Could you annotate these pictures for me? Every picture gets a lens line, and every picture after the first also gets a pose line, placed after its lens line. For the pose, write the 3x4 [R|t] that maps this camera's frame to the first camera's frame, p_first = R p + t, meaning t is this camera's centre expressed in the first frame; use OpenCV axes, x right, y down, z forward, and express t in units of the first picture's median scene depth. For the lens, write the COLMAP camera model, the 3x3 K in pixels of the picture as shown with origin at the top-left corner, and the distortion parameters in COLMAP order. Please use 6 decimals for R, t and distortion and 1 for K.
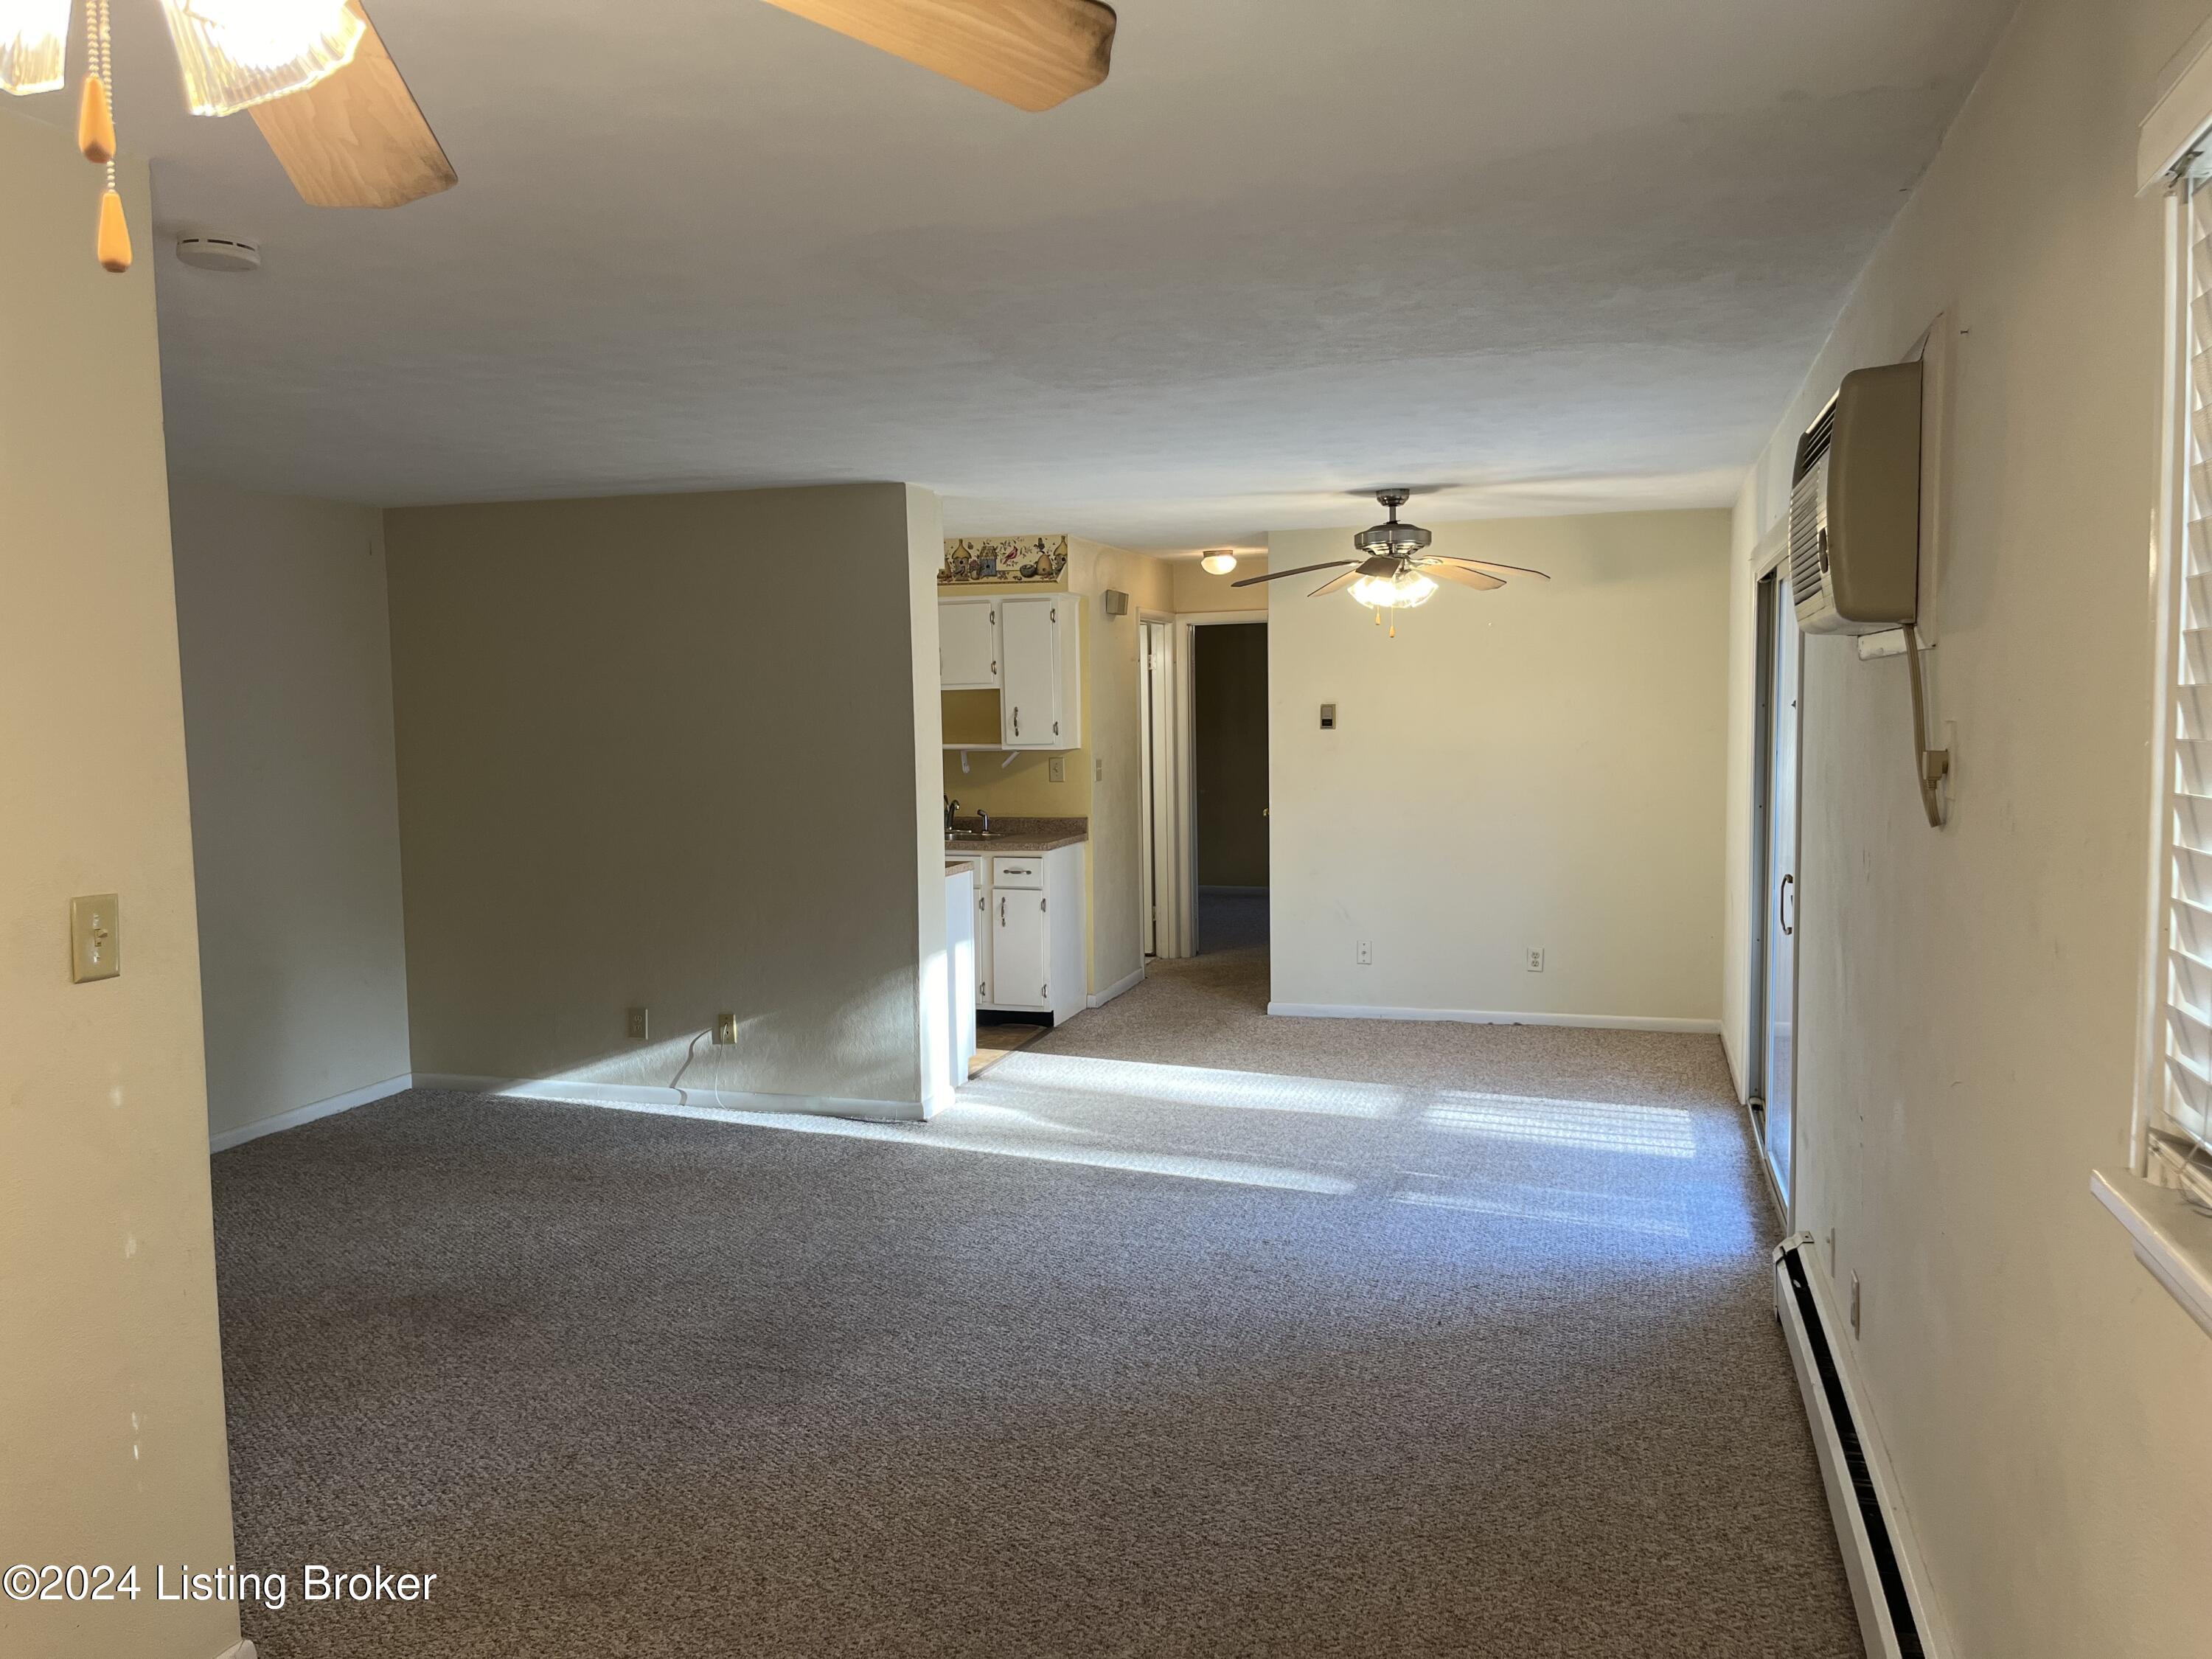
lens RADIAL K [[1659.8, 0, 1103.3], [0, 1659.8, 832.5], [0, 0, 1]] dist [0.050341, -0.081611]
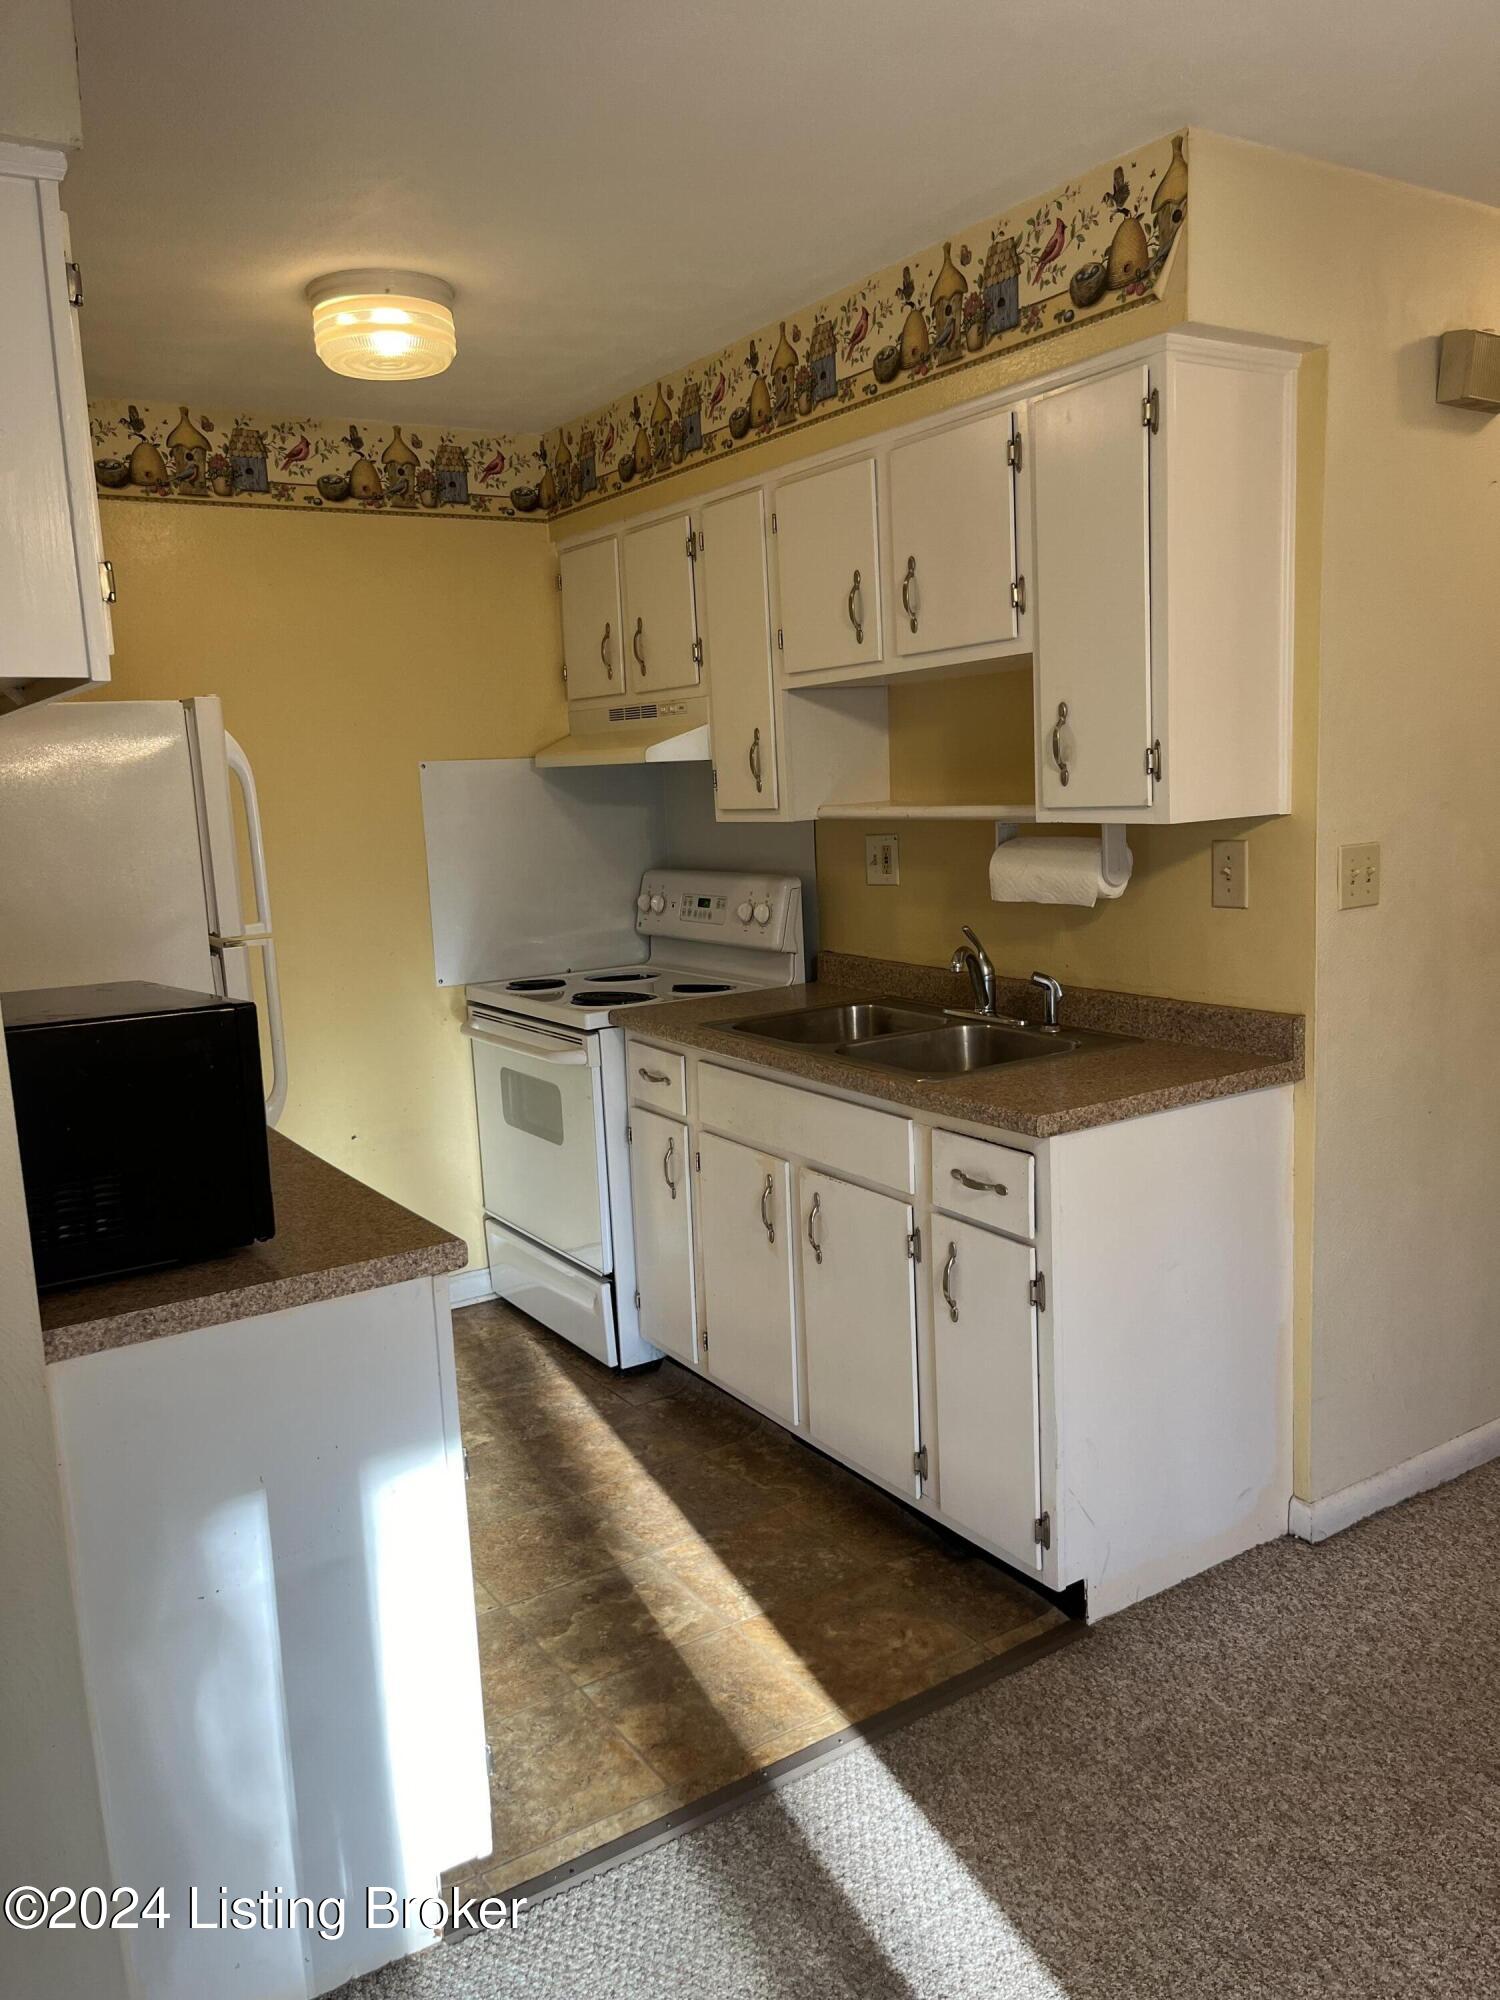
lens RADIAL K [[1500.7, 0, 749.0], [0, 1500.7, 1004.6], [0, 0, 1]] dist [0.050341, -0.081611]
pose [[0.750868, 0.080420, -0.655537, 0.107709], [-0.013028, 0.994169, 0.107041, -0.043011], [0.660323, -0.071833, 0.747538, 0.678842]]
